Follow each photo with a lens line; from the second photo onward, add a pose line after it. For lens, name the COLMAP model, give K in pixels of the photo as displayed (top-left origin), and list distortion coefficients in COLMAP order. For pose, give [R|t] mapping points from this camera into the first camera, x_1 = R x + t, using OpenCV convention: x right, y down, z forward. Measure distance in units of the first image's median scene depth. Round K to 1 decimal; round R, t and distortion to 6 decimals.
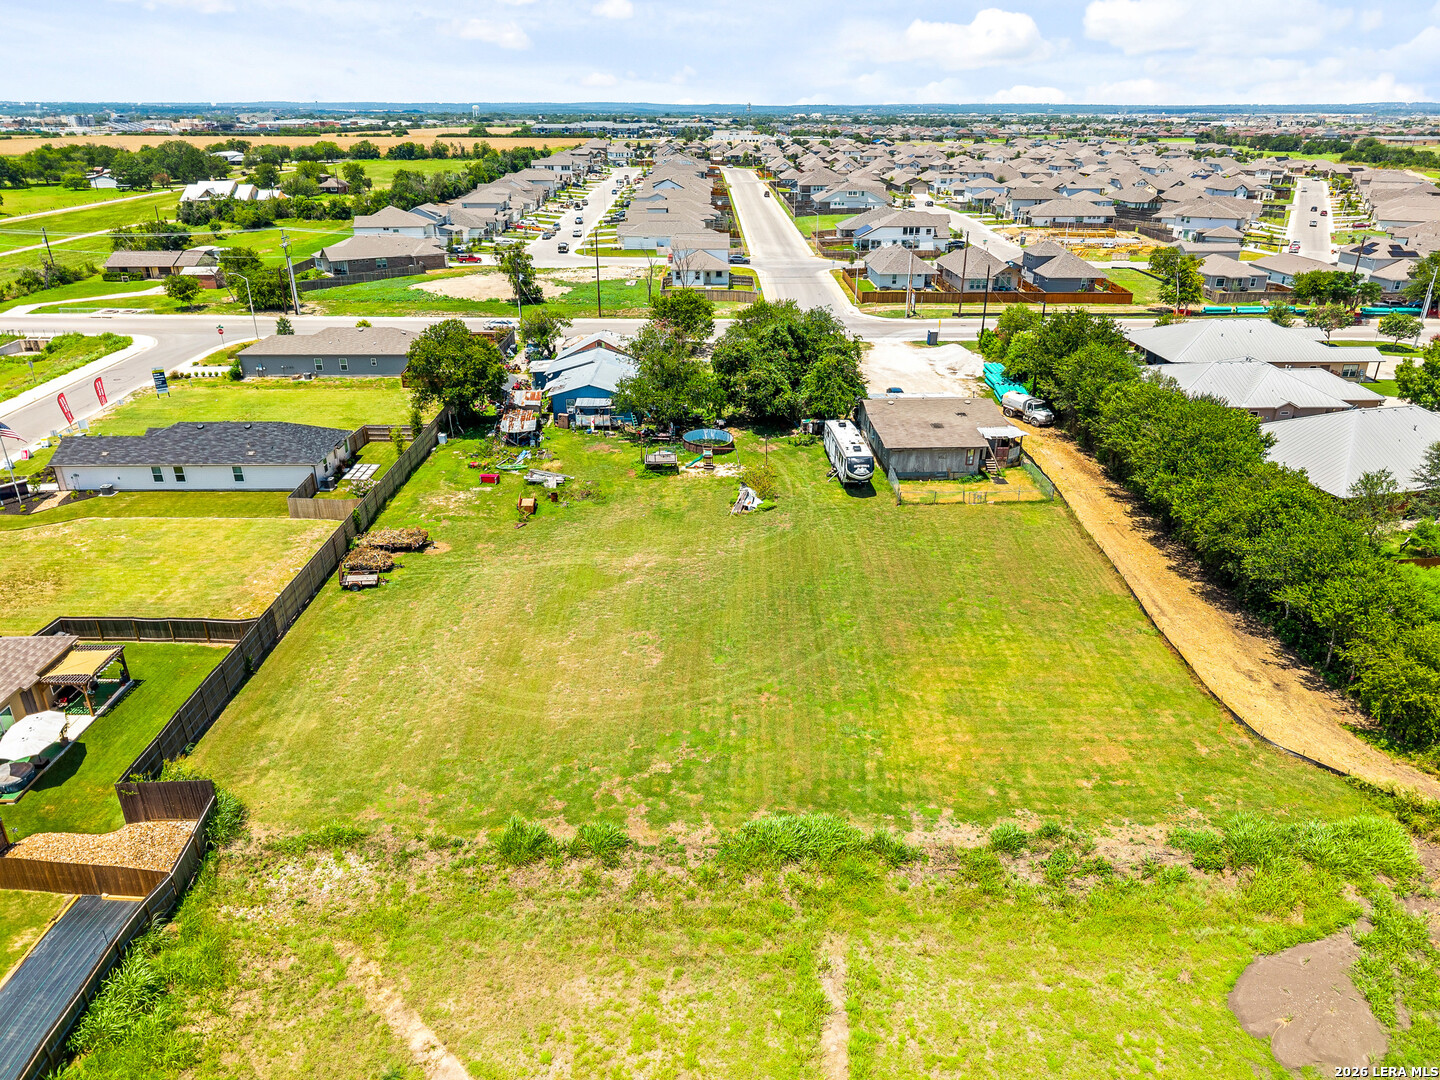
lens RADIAL K [[963.9, 0, 722.1], [0, 963.9, 539.6], [0, 0, 1]] dist [0.018247, -0.015461]
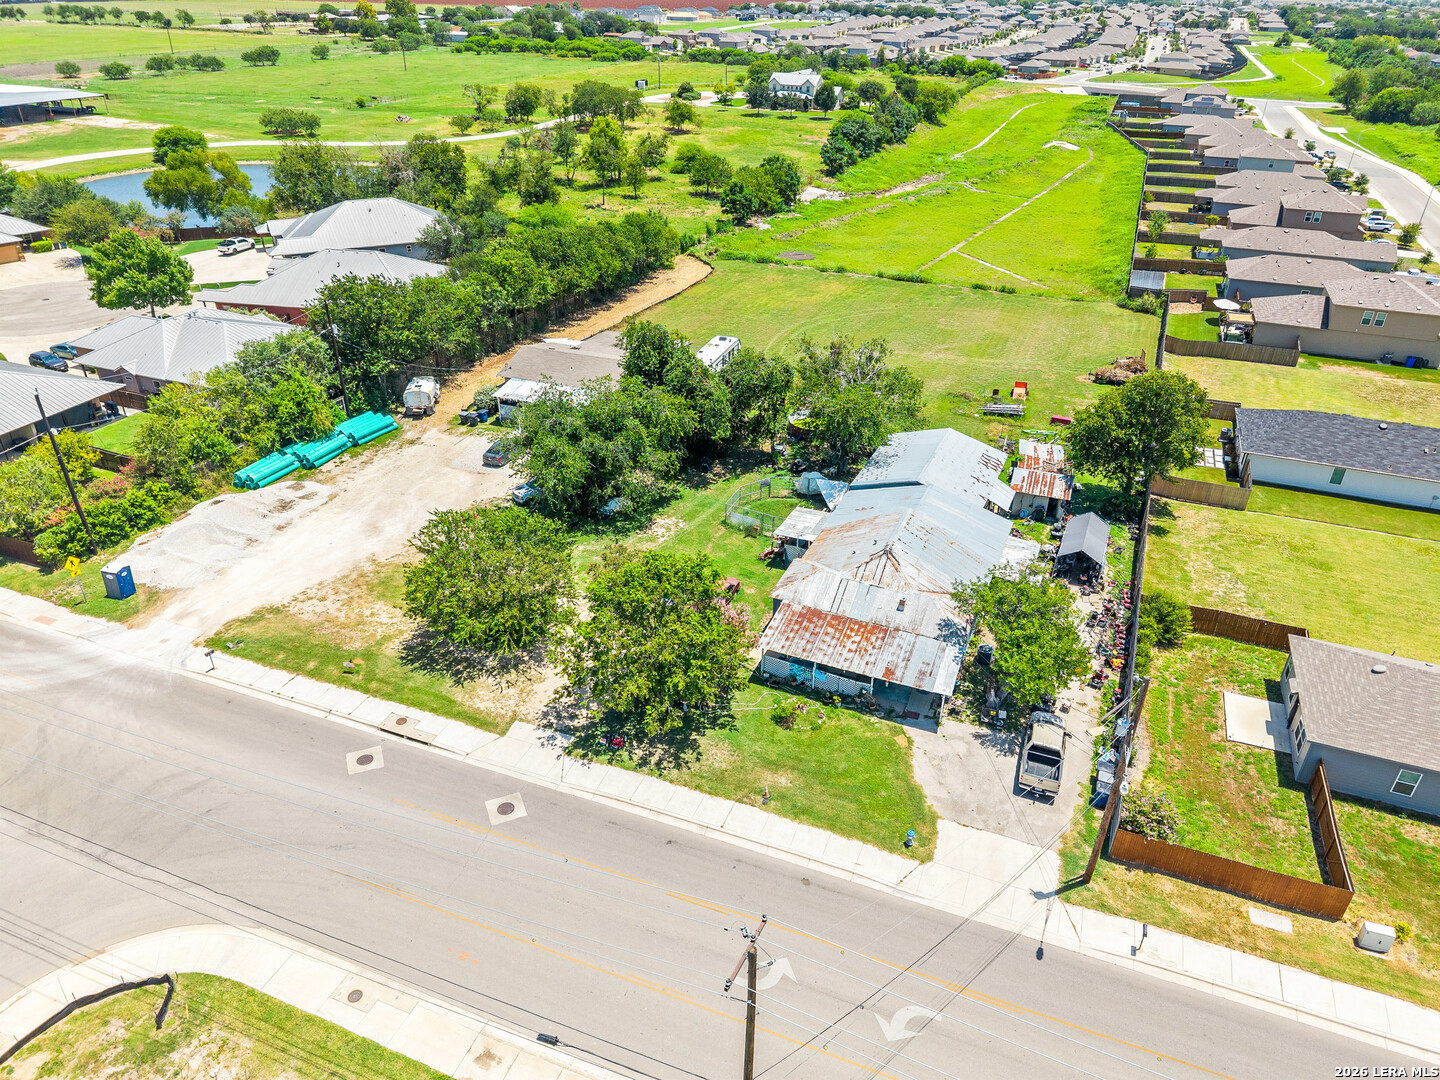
lens RADIAL K [[963.9, 0, 722.1], [0, 963.9, 539.6], [0, 0, 1]] dist [0.018247, -0.015461]
pose [[-0.918746, -0.211394, 0.333495, -0.290895], [0.146803, 0.601189, 0.785506, -0.860553], [-0.366545, 0.770639, -0.521307, 1.818117]]
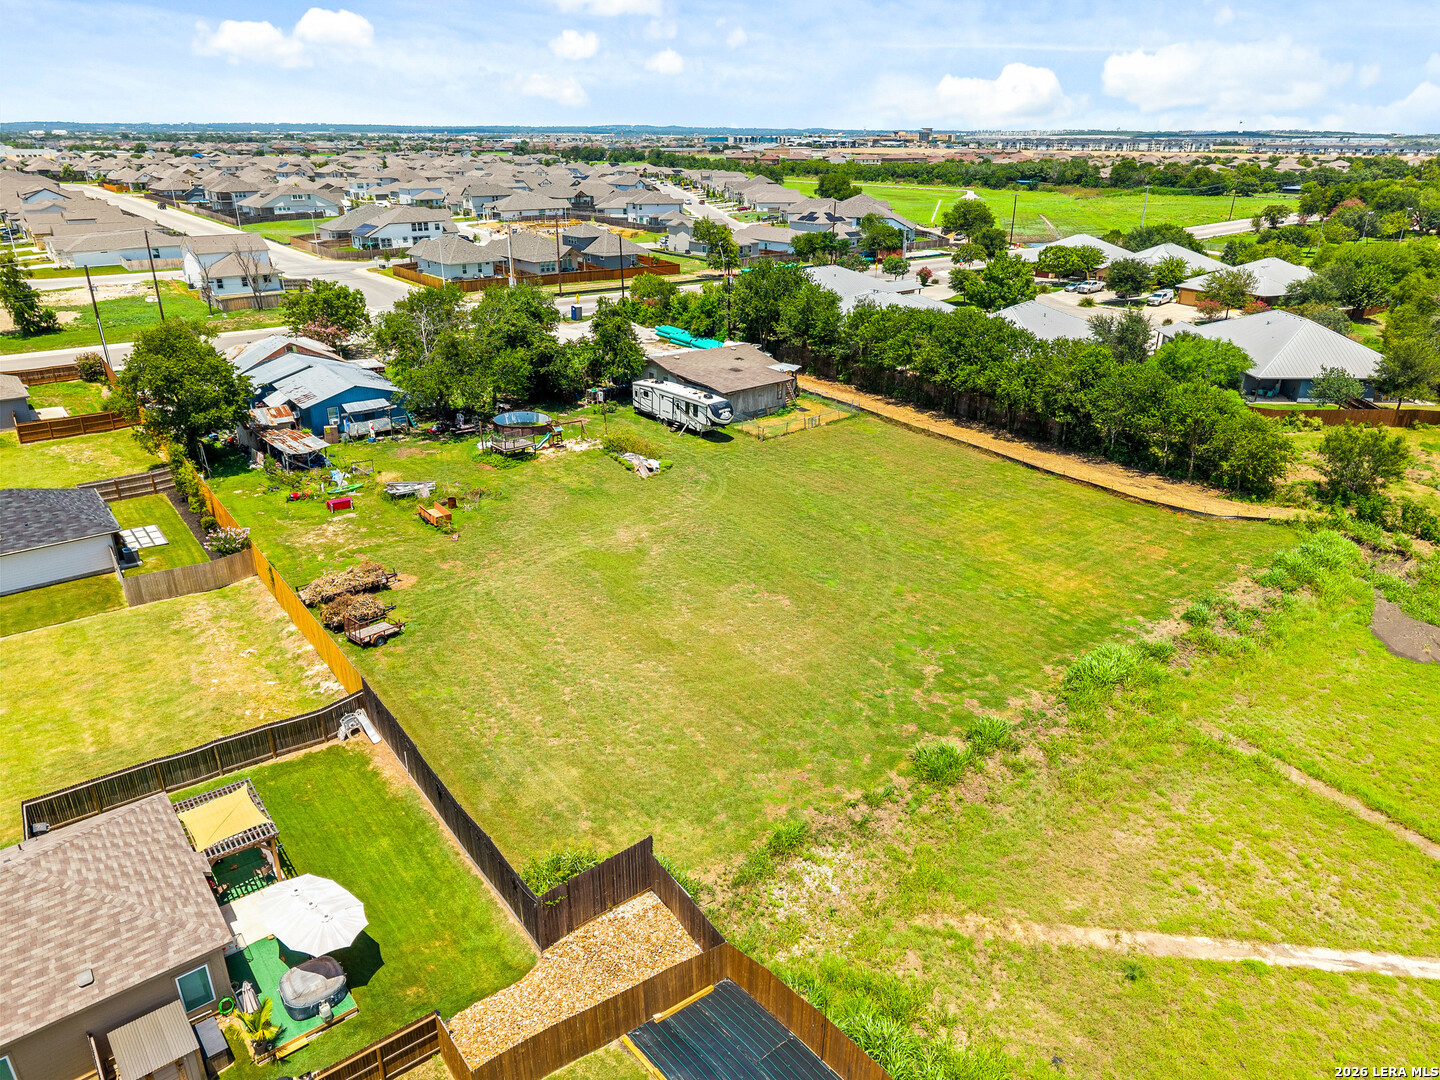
lens RADIAL K [[963.9, 0, 722.1], [0, 963.9, 539.6], [0, 0, 1]] dist [0.018247, -0.015461]
pose [[0.788992, -0.237263, 0.566743, -0.472242], [0.247136, 0.967071, 0.060807, -0.005795], [-0.562507, 0.092087, 0.821648, 0.175034]]
